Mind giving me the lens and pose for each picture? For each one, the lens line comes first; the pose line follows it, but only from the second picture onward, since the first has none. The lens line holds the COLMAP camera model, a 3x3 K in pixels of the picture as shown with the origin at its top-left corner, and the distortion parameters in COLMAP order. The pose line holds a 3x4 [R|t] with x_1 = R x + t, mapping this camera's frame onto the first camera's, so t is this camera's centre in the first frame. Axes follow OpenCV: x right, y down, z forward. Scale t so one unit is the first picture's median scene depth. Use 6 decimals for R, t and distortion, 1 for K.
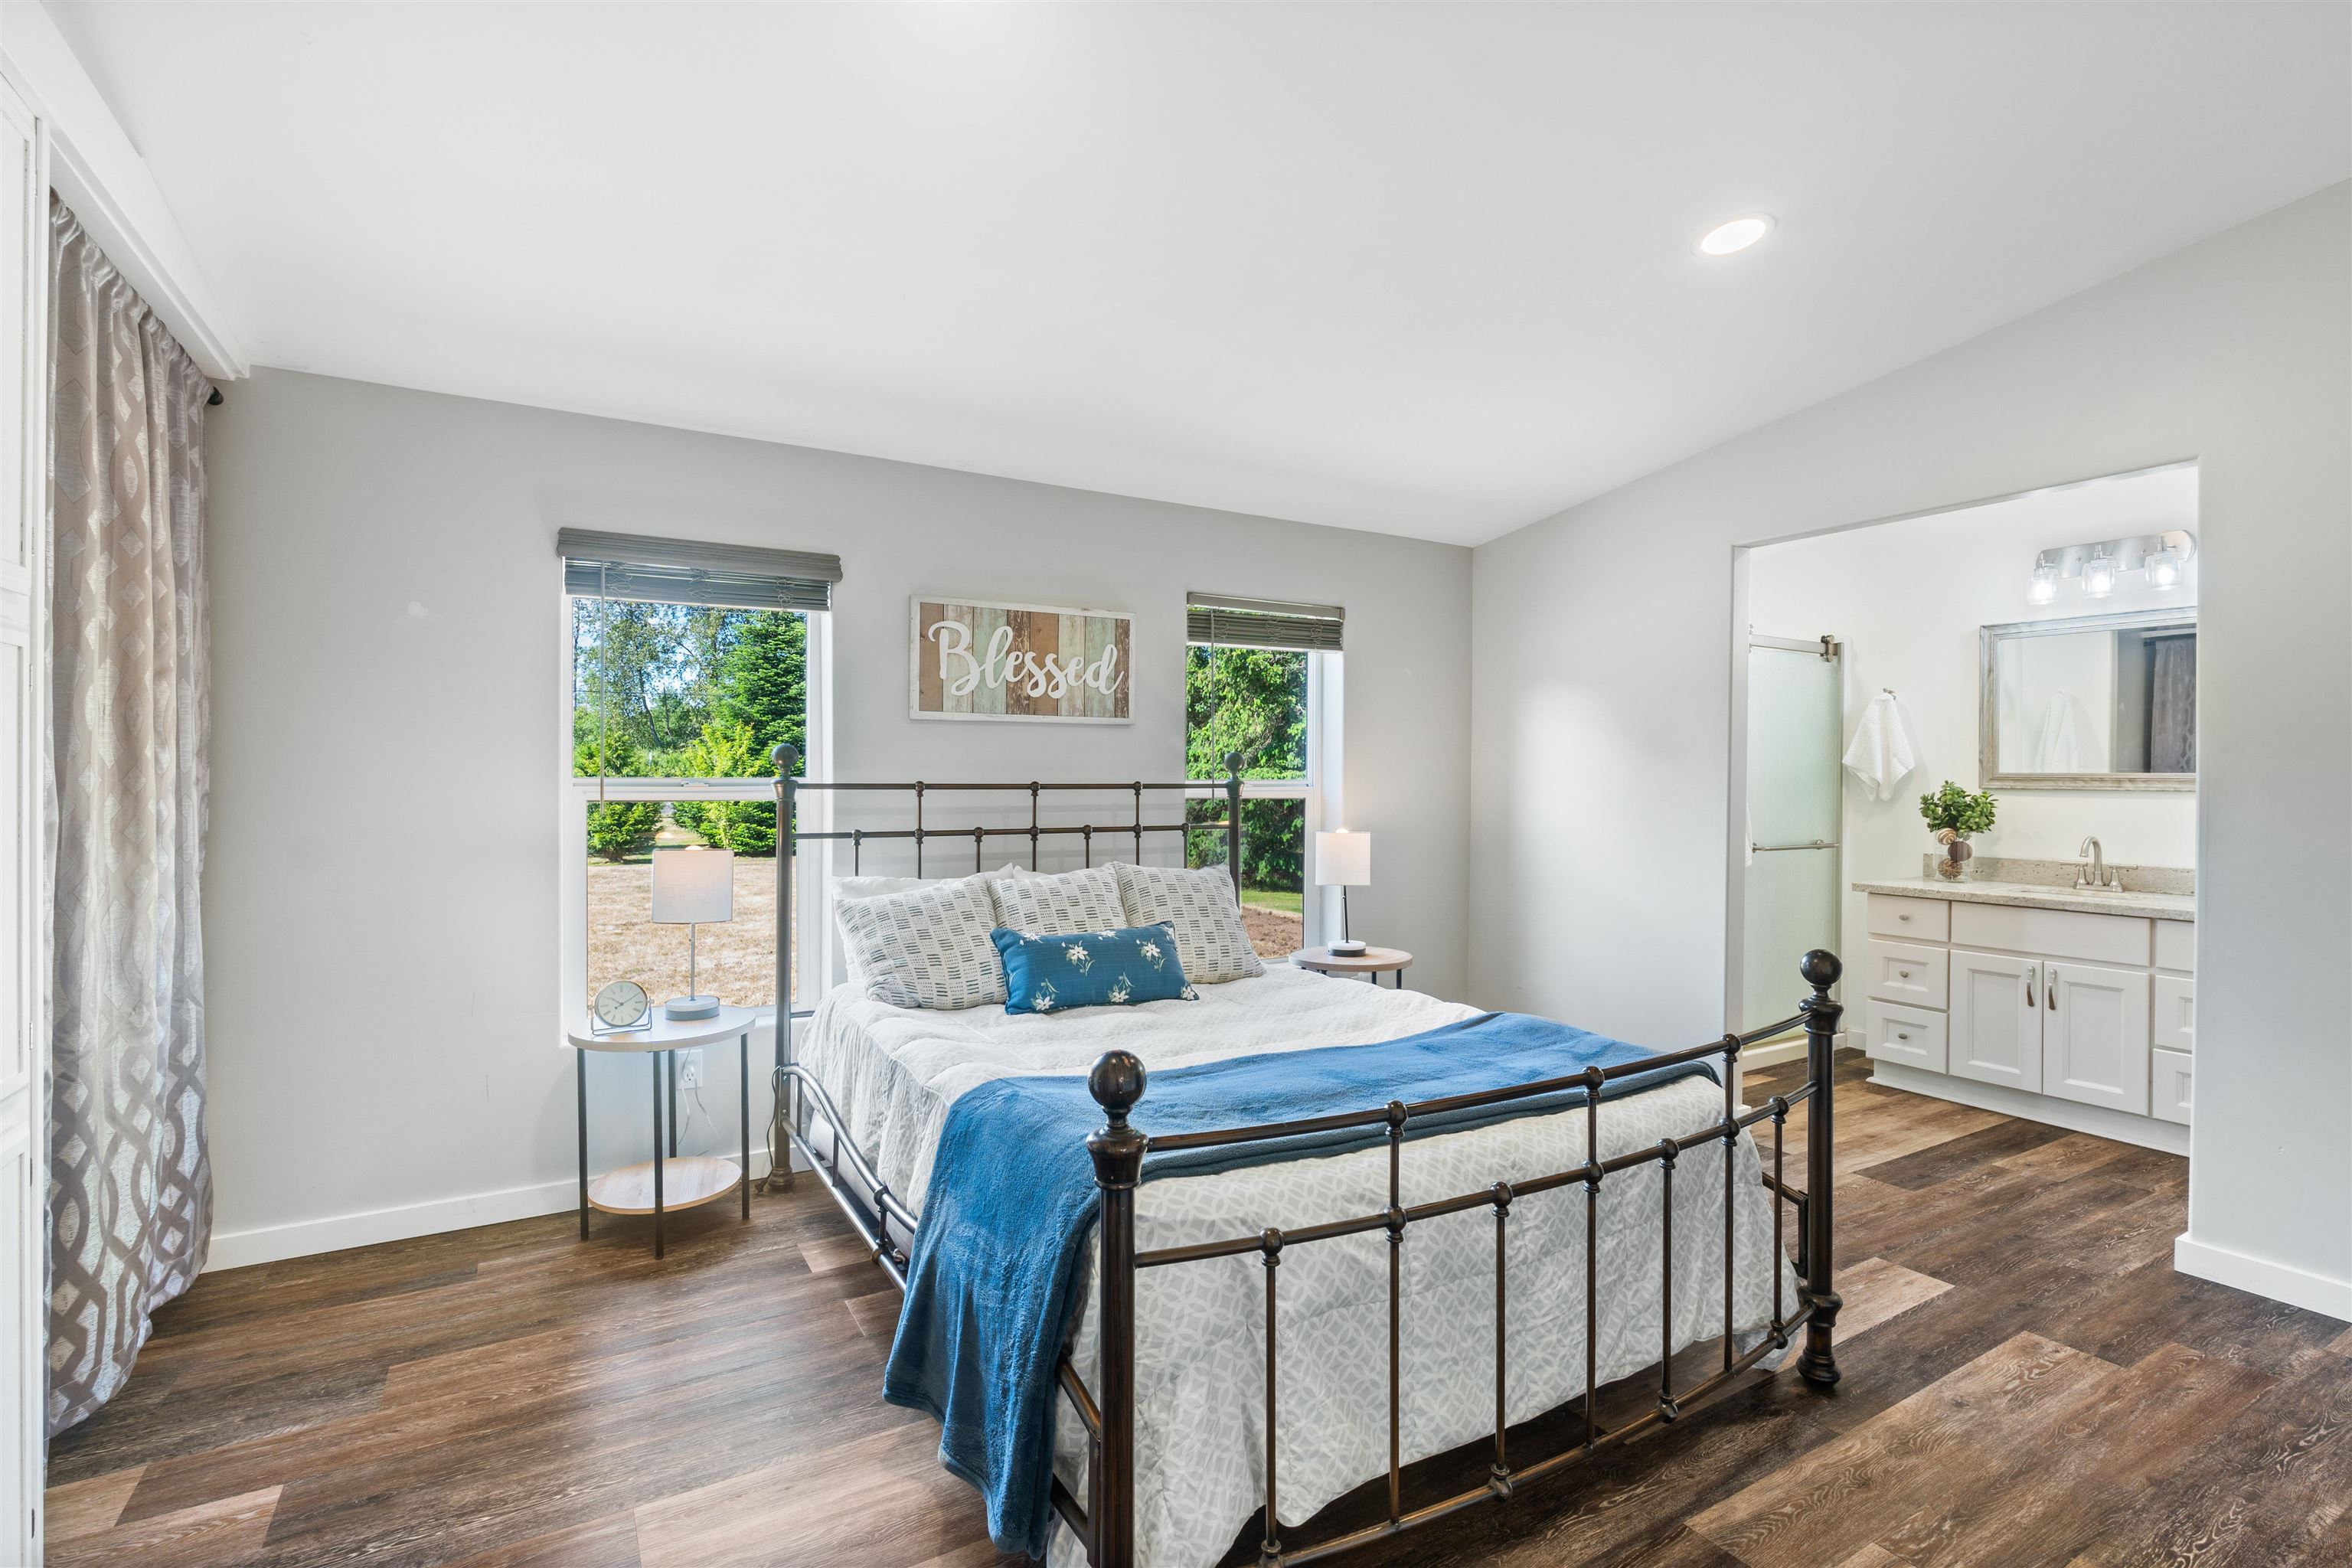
lens RADIAL K [[1086.8, 0, 1167.8], [0, 1086.8, 786.3], [0, 0, 1]] dist [-0.007411, 0.000772]
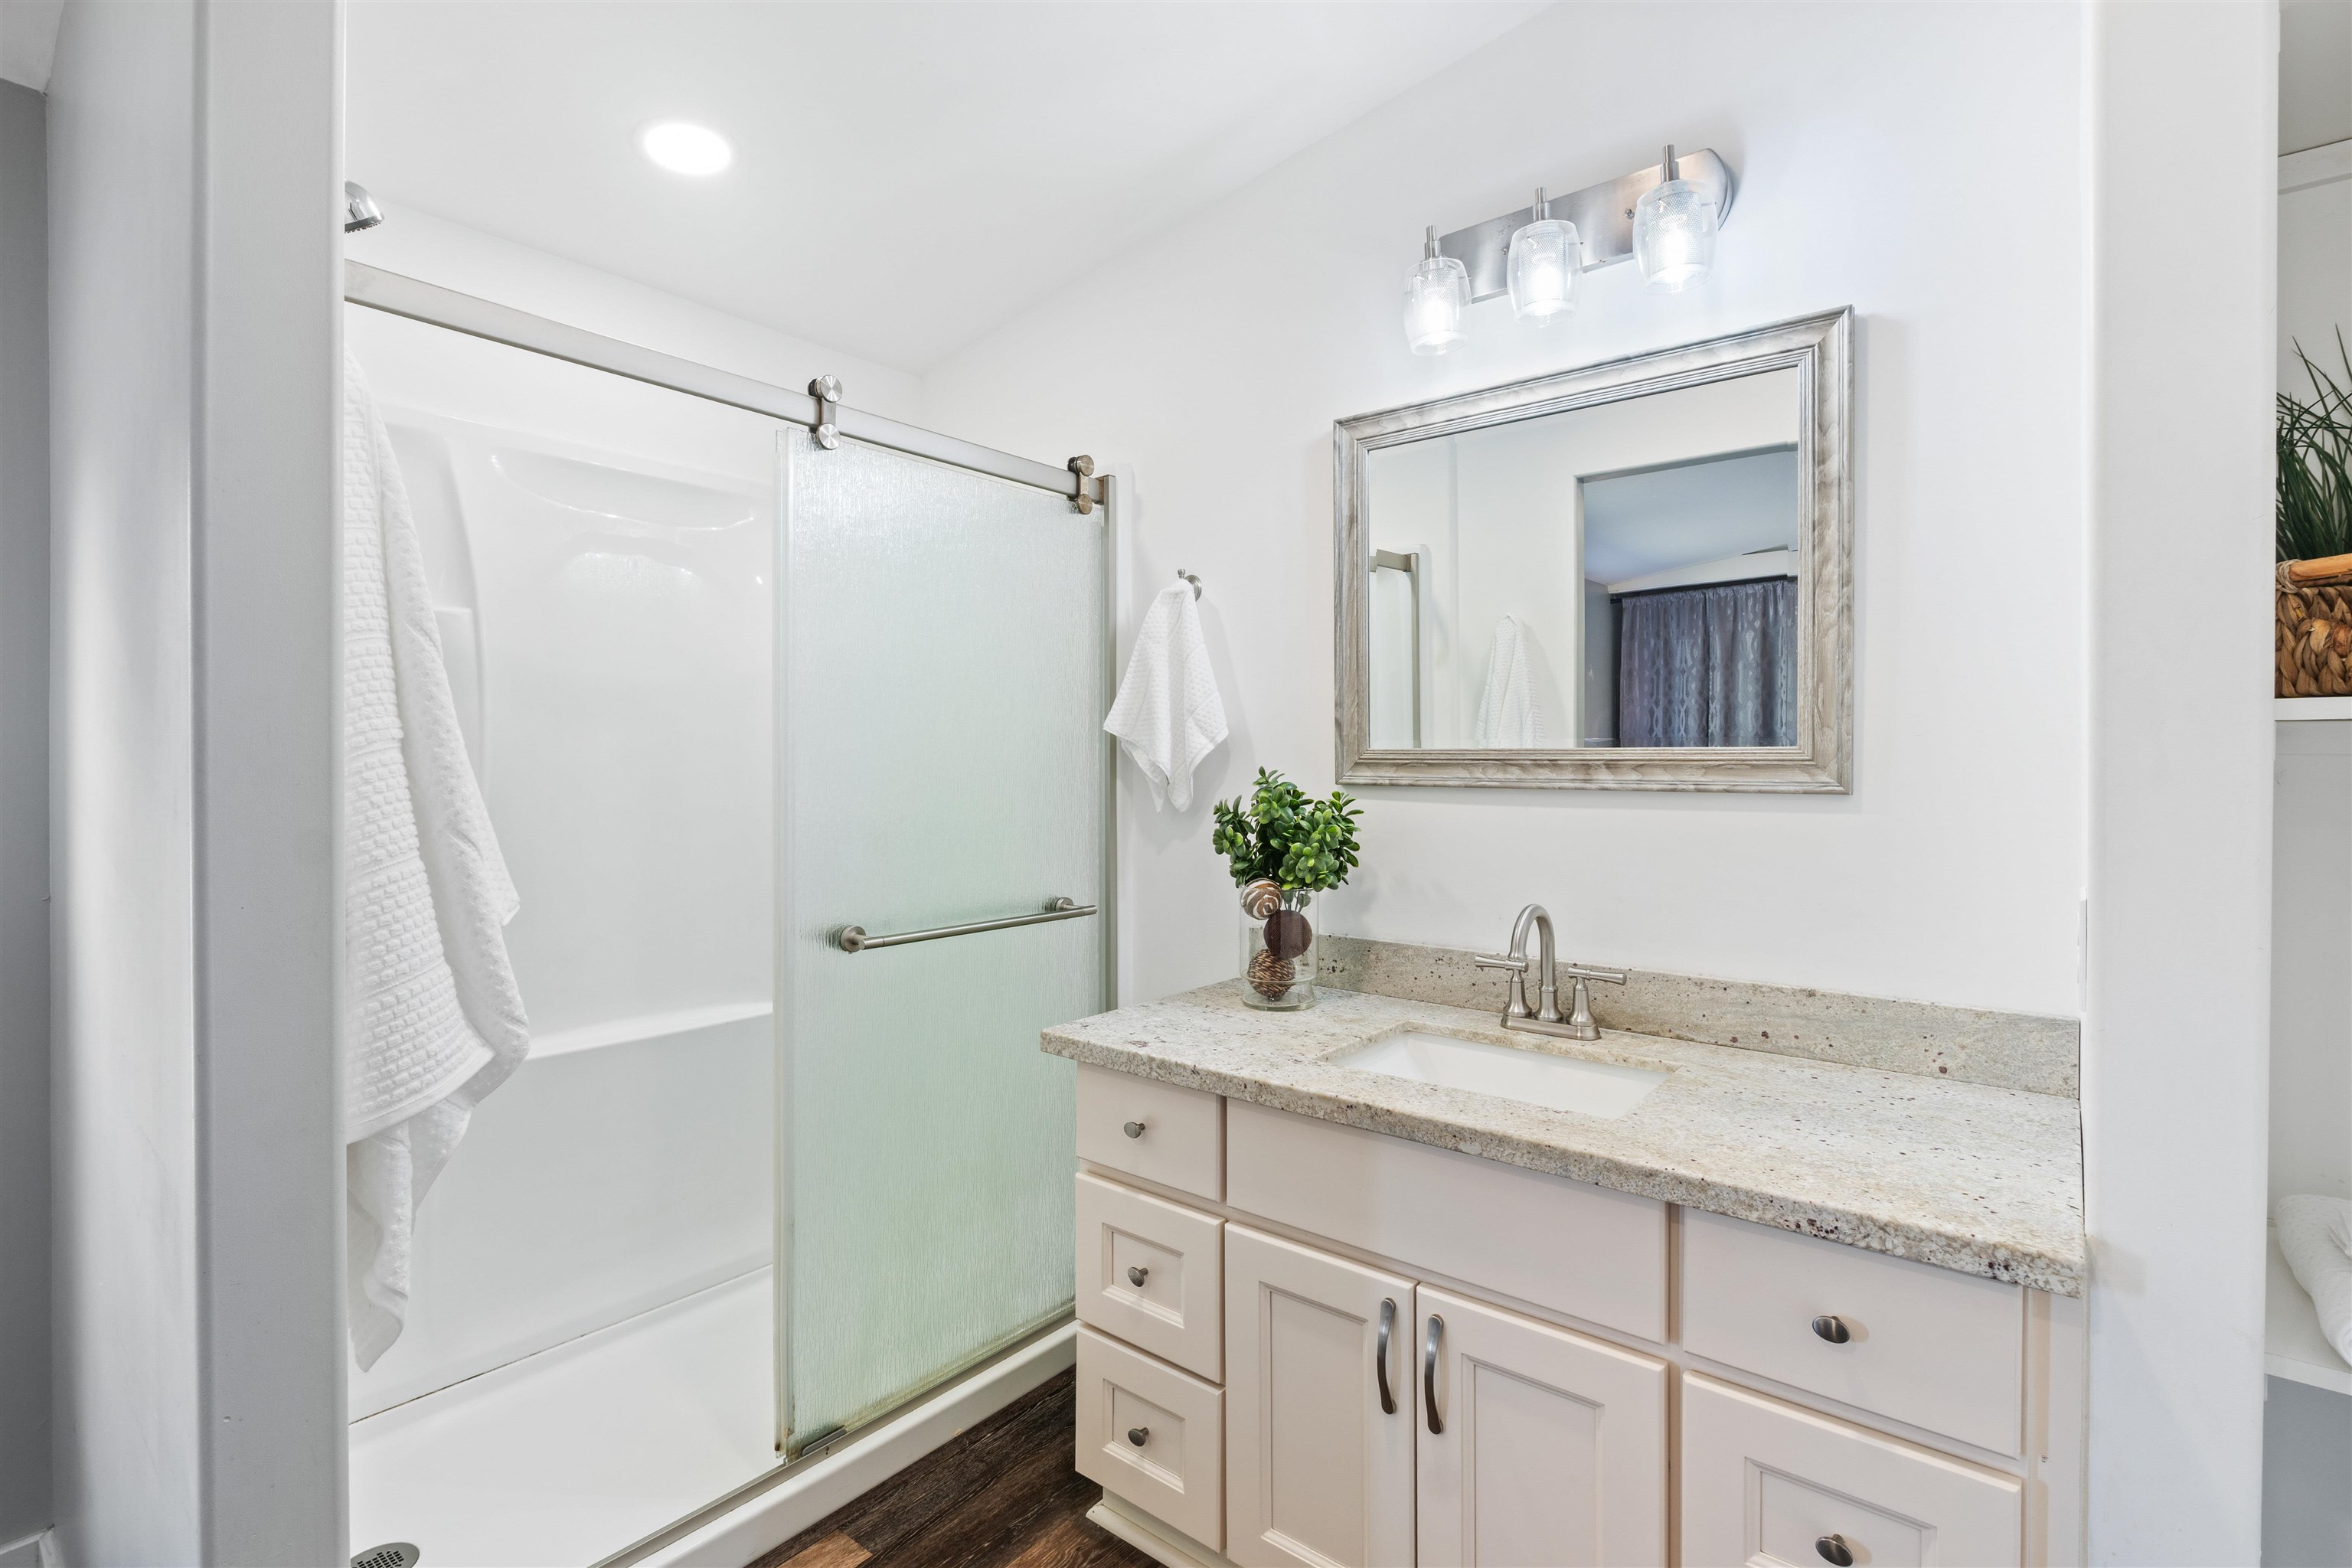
lens RADIAL K [[1086.8, 0, 1198.3], [0, 1086.8, 773.5], [0, 0, 1]] dist [-0.007411, 0.000772]
pose [[0.930233, -0.009927, 0.366836, 0.539842], [0.009273, 0.999951, 0.003543, -0.004825], [-0.366853, 0.000106, 0.930279, 0.612209]]
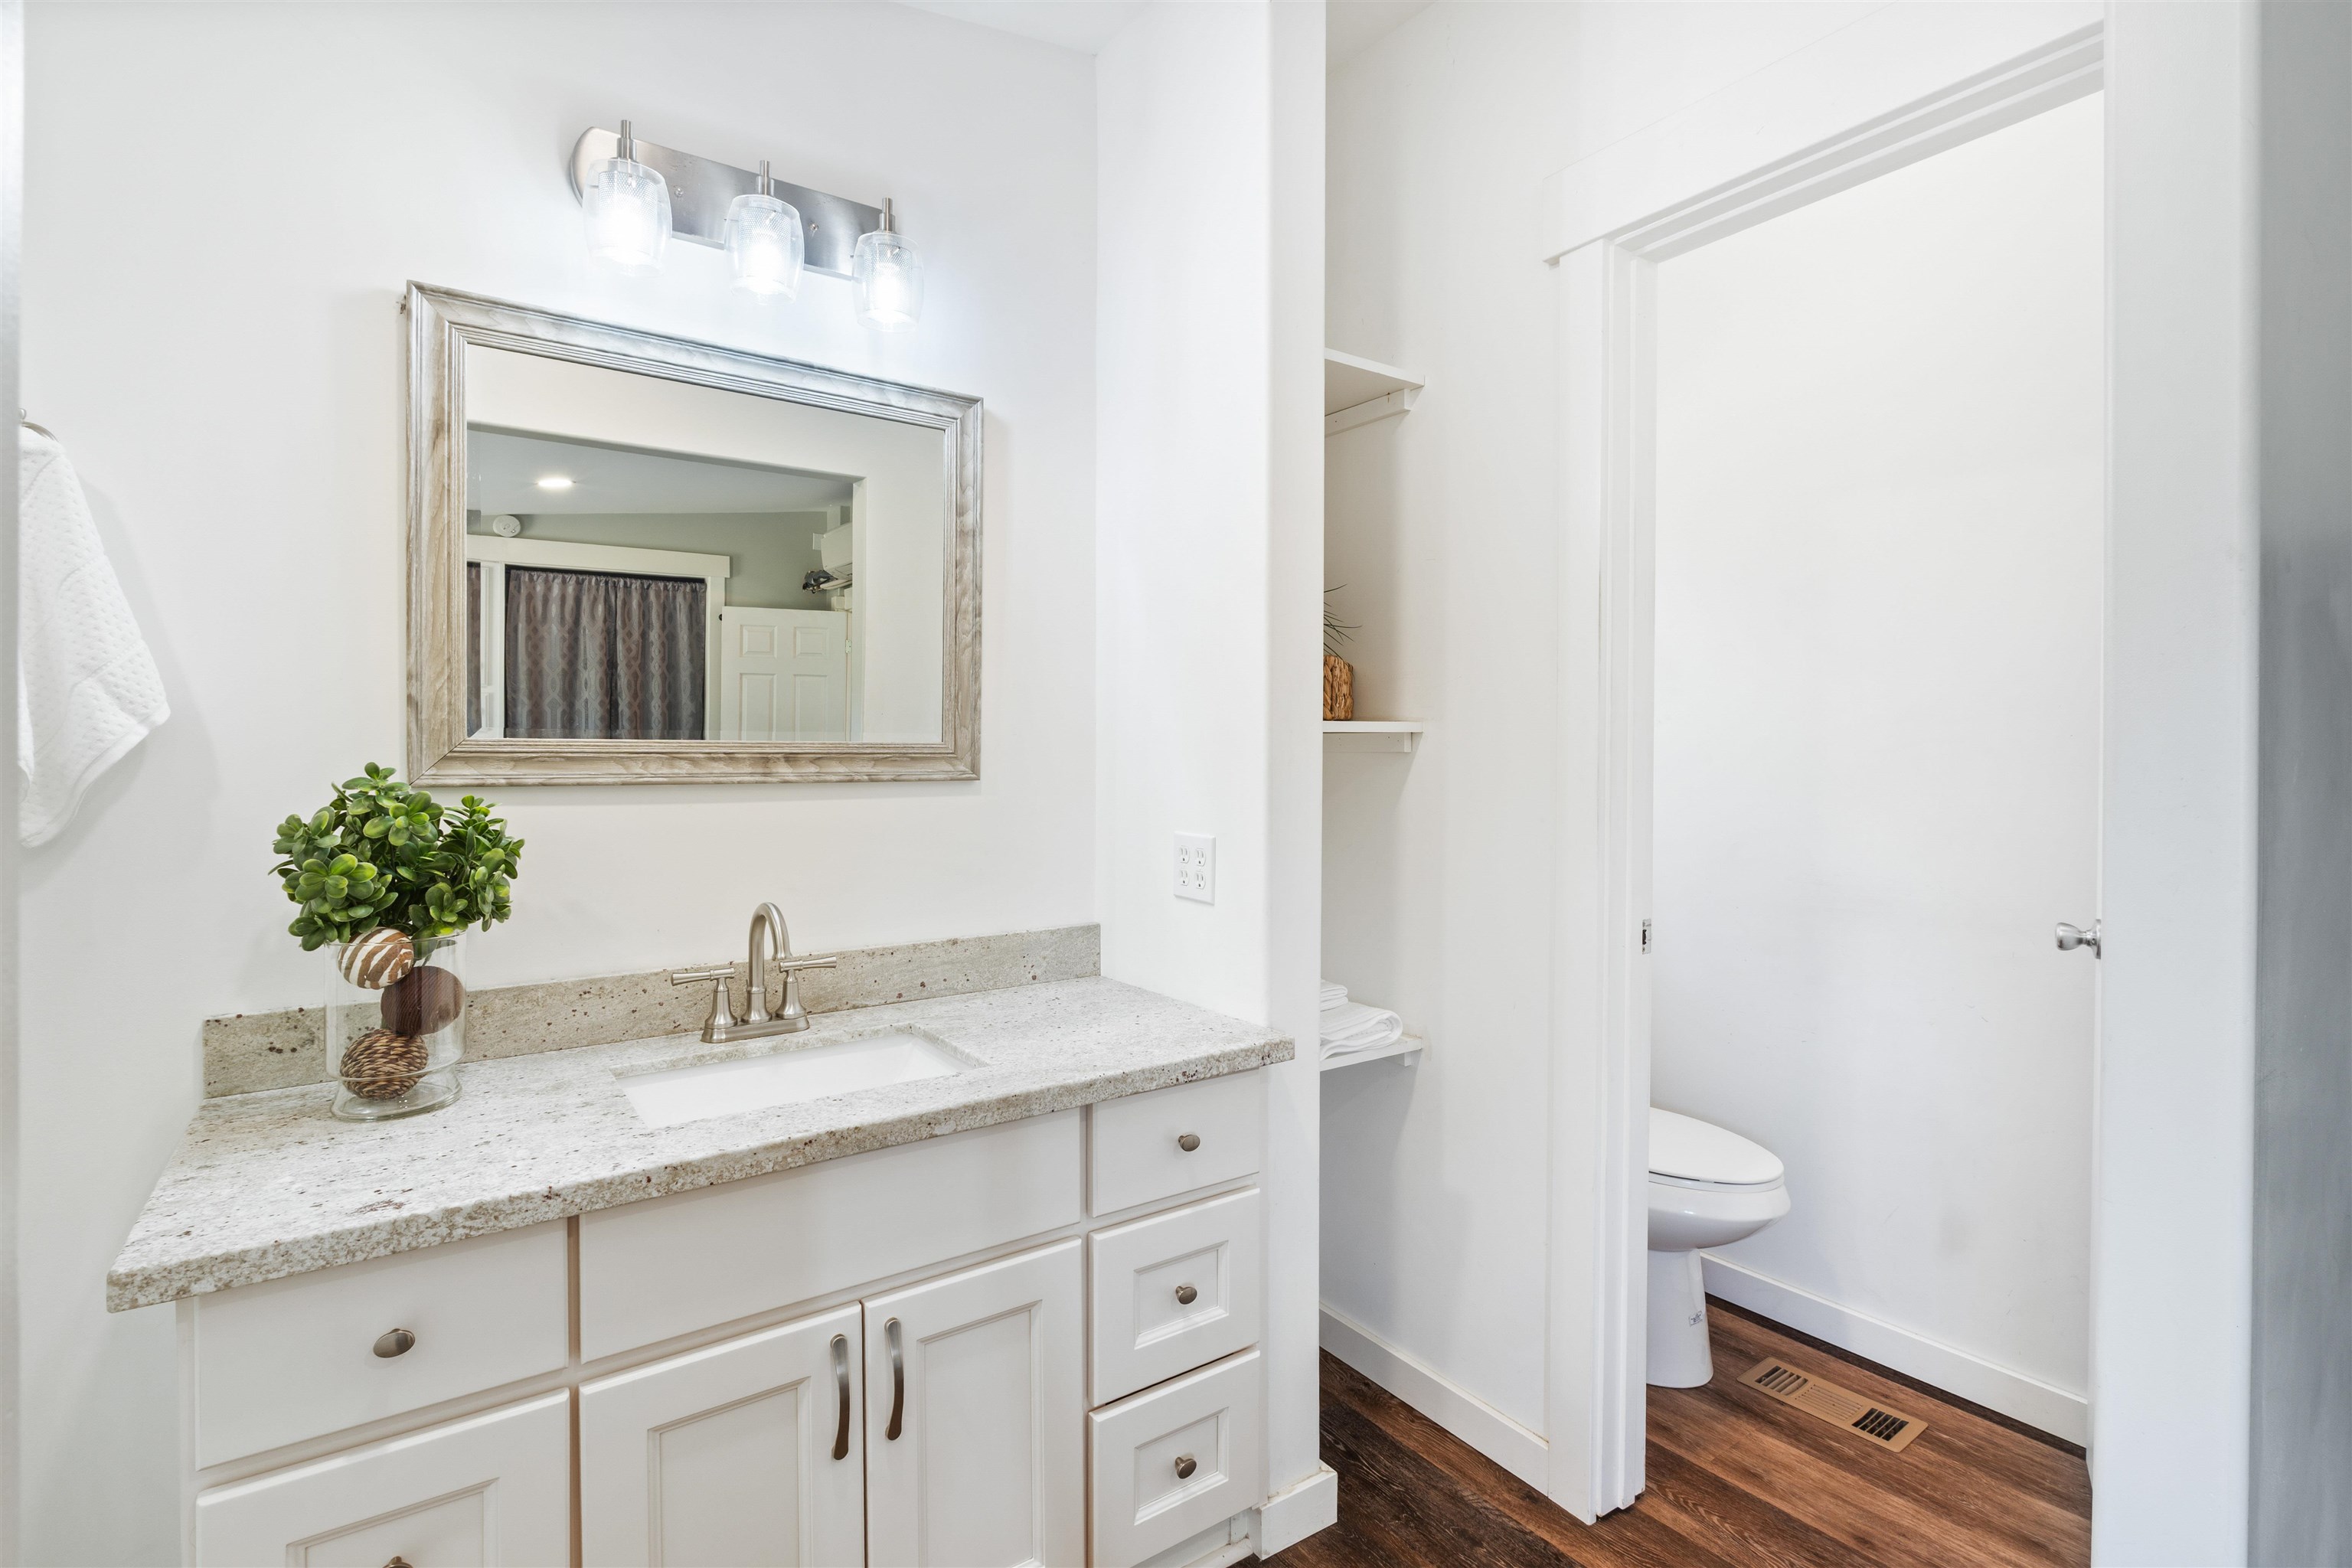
lens RADIAL K [[1086.8, 0, 1200.8], [0, 1086.8, 764.9], [0, 0, 1]] dist [-0.007411, 0.000772]
pose [[-0.101222, -0.016809, 0.994722, 0.411003], [0.010313, 0.999786, 0.017944, -0.008133], [-0.994810, 0.012075, -0.101027, 0.811115]]
